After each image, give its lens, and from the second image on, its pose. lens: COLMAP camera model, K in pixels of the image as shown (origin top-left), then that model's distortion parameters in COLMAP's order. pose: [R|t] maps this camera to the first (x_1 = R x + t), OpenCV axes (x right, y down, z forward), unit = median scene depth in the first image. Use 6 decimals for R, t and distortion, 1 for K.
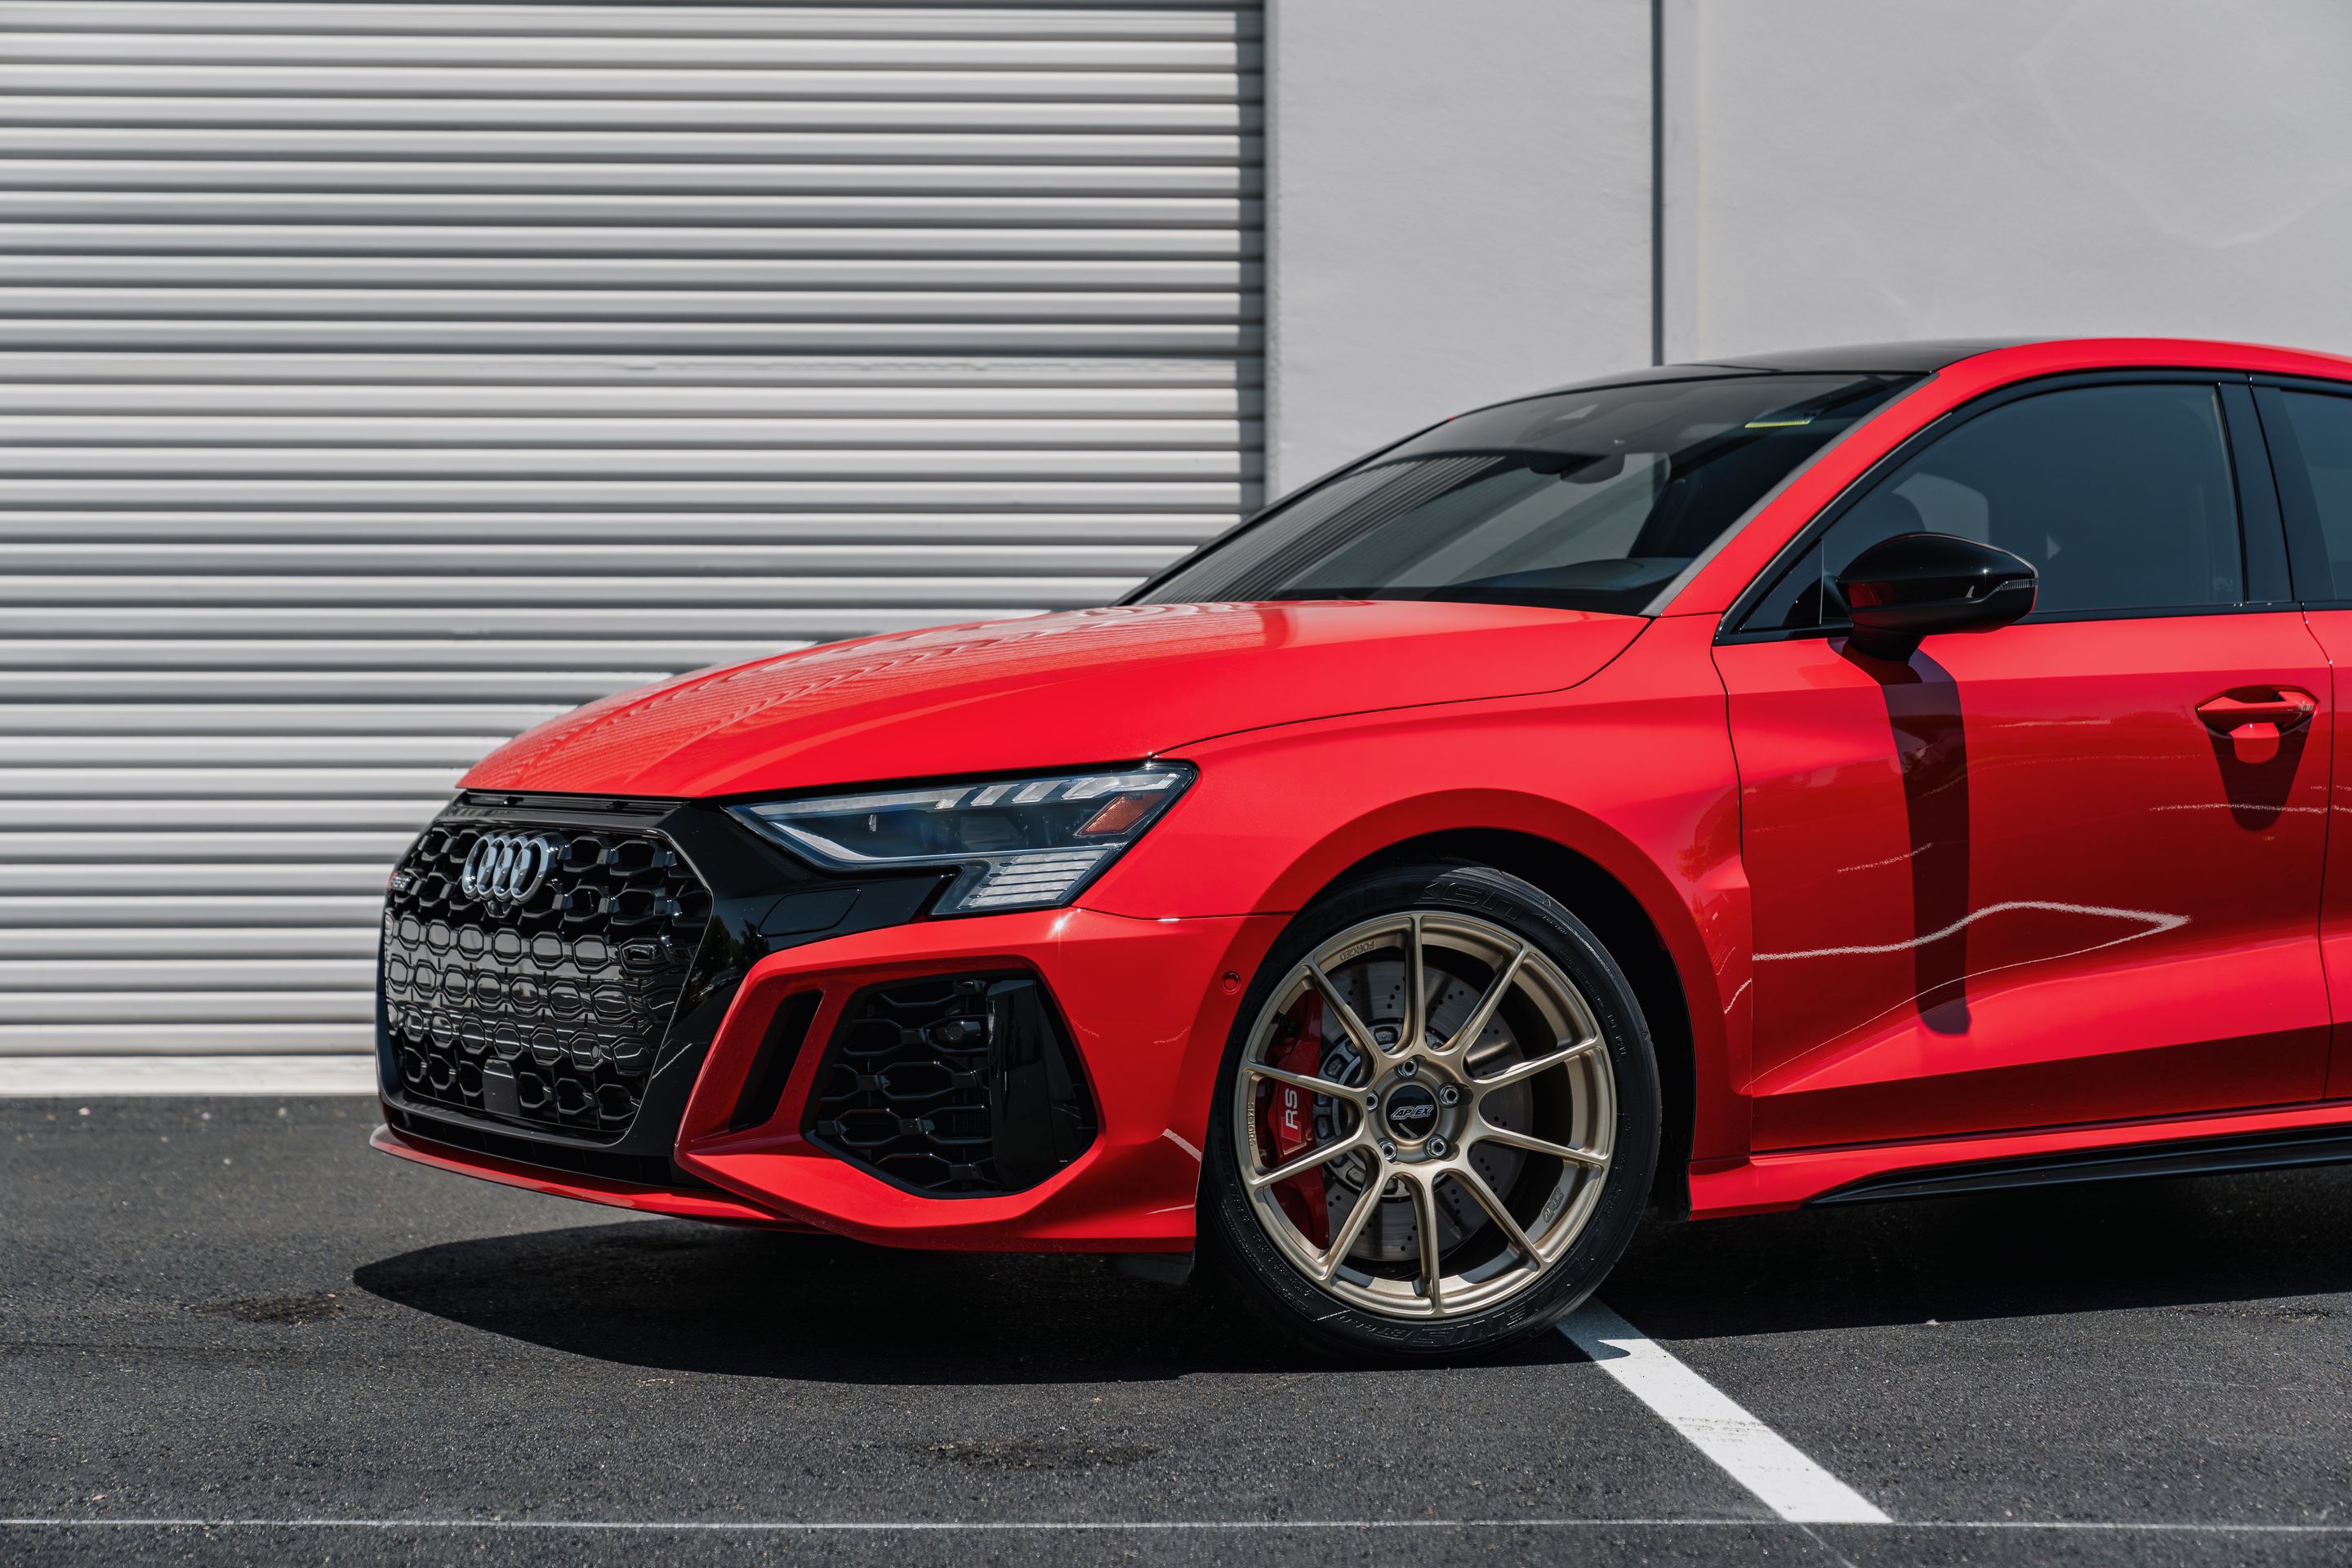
lens RADIAL K [[4468.2, 0, 1179.9], [0, 4468.2, 851.7], [0, 0, 1]] dist [0.013589, 0.112080]
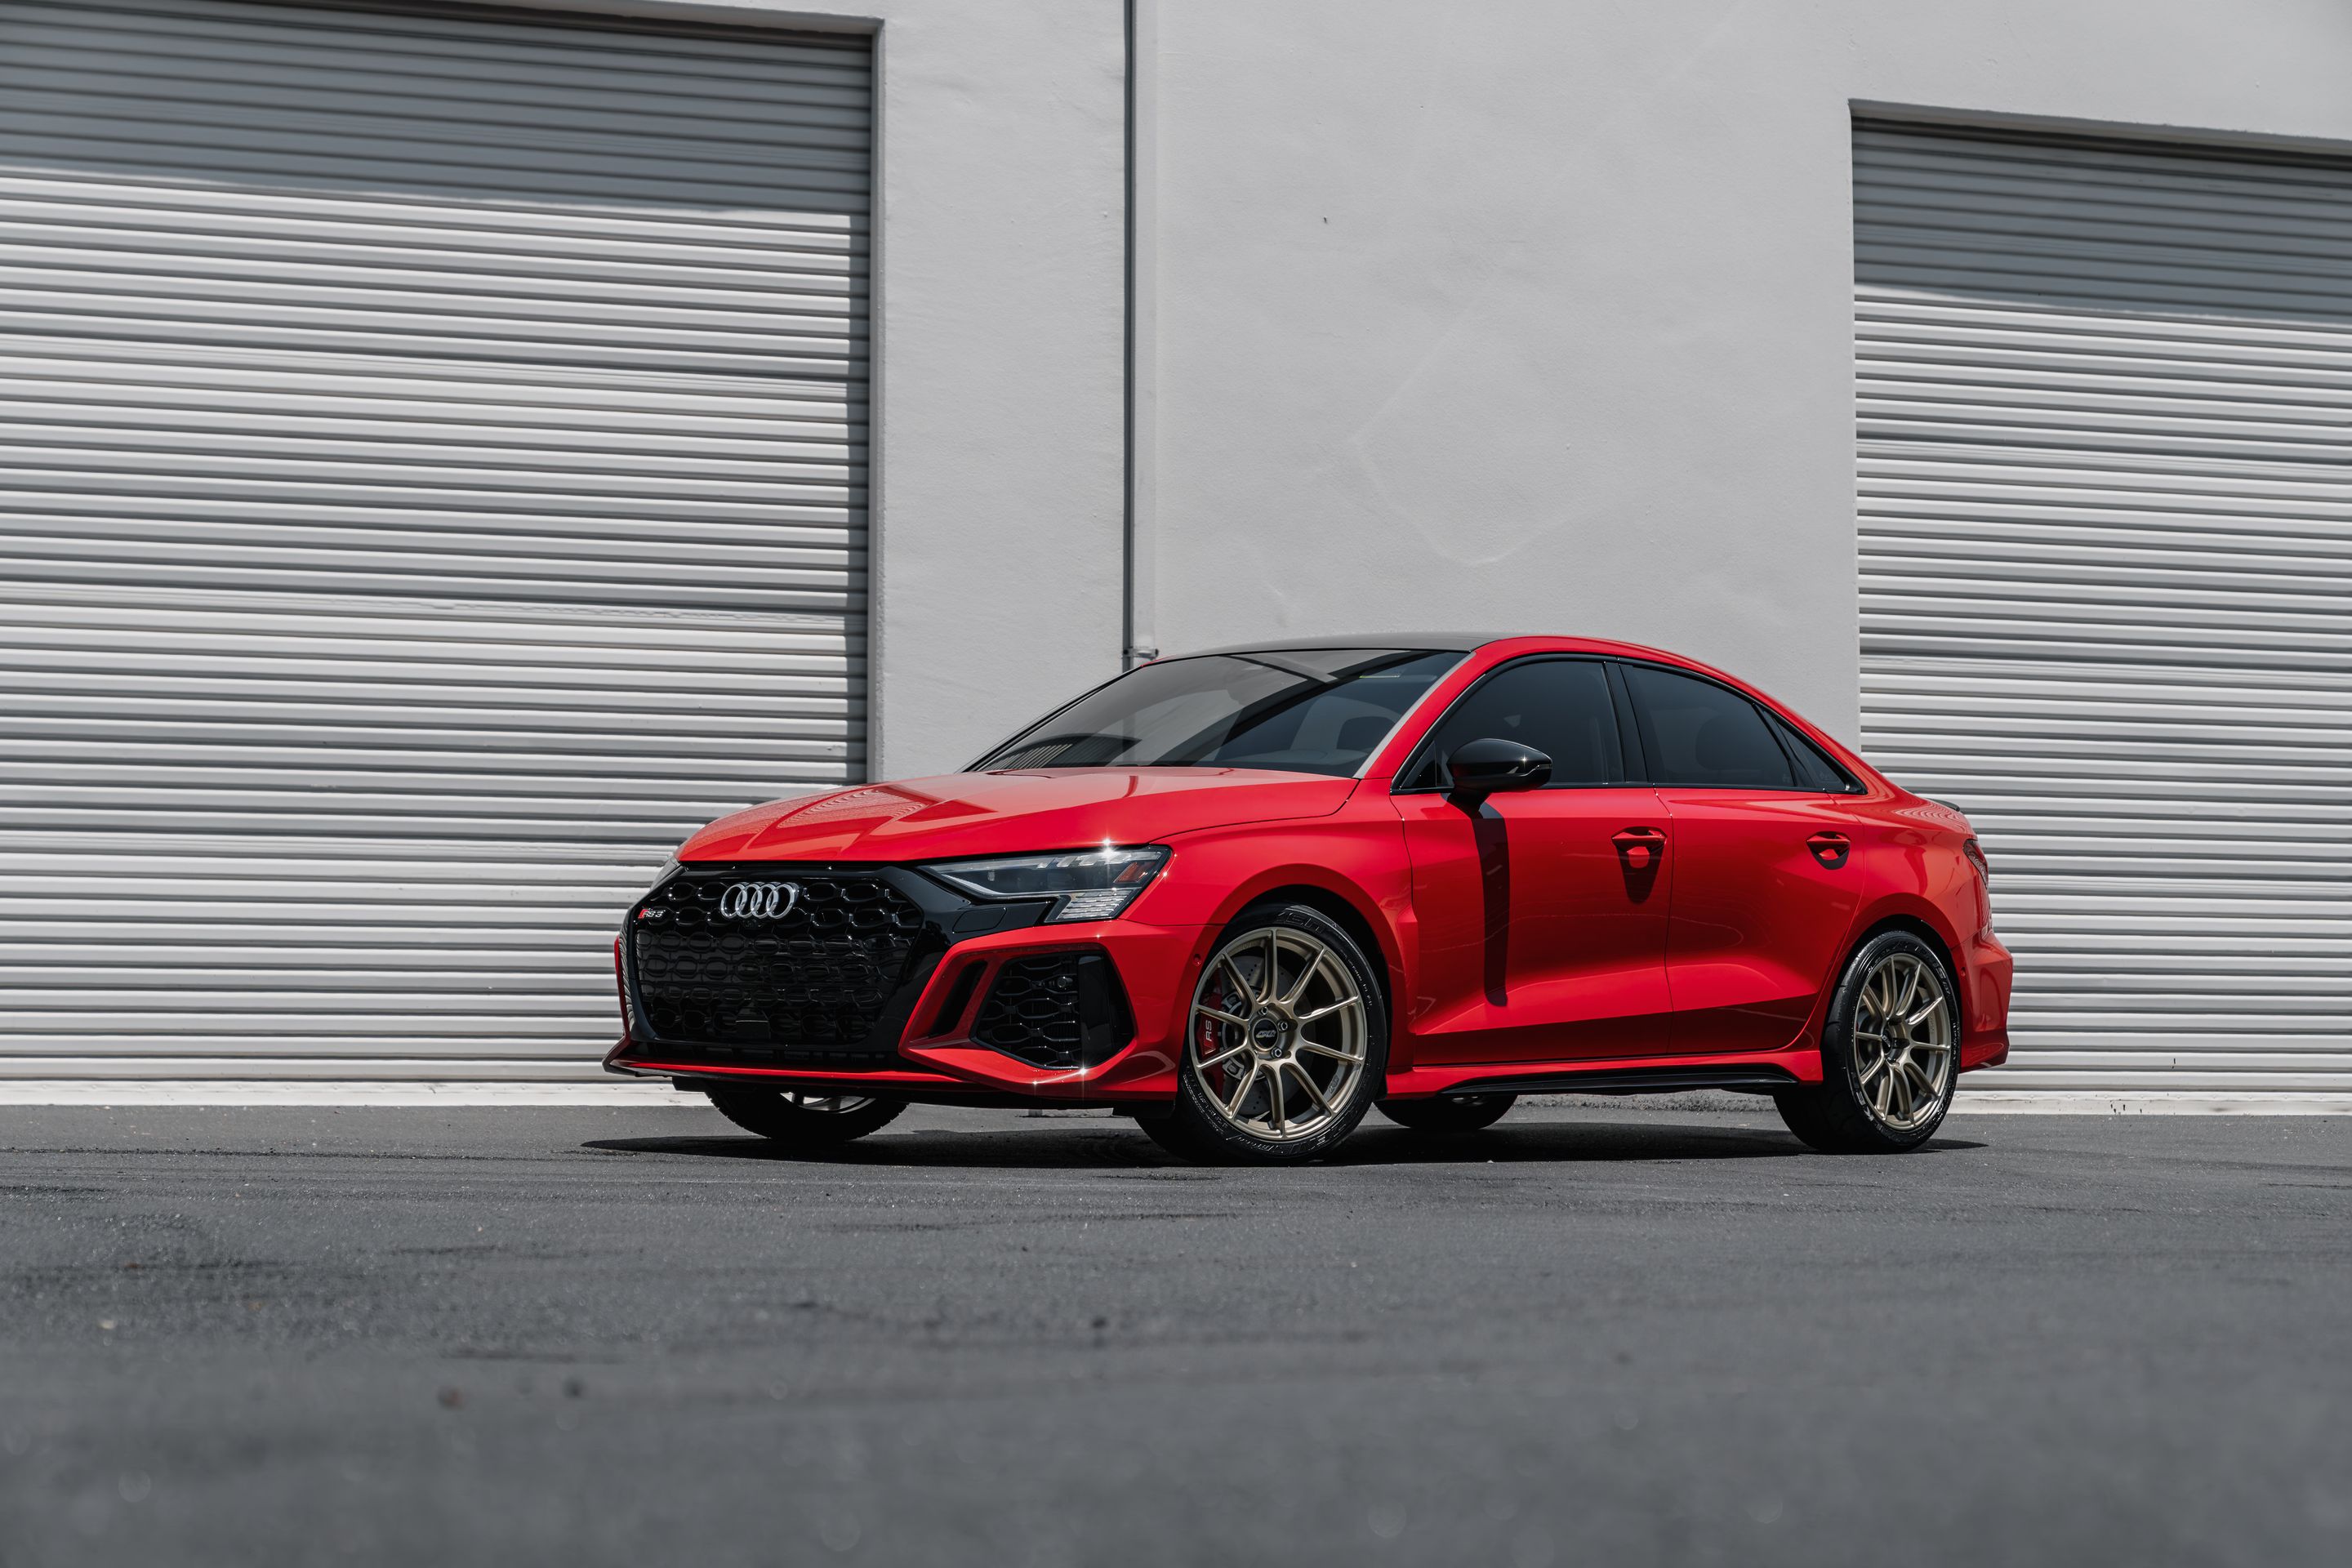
lens RADIAL K [[4468.2, 0, 1179.9], [0, 4468.2, 851.7], [0, 0, 1]] dist [0.013589, 0.112080]
pose [[0.965126, 0.020495, 0.260983, -0.481508], [-0.007377, 0.998664, -0.051142, 0.078384], [-0.261683, 0.047433, 0.963988, -0.828220]]
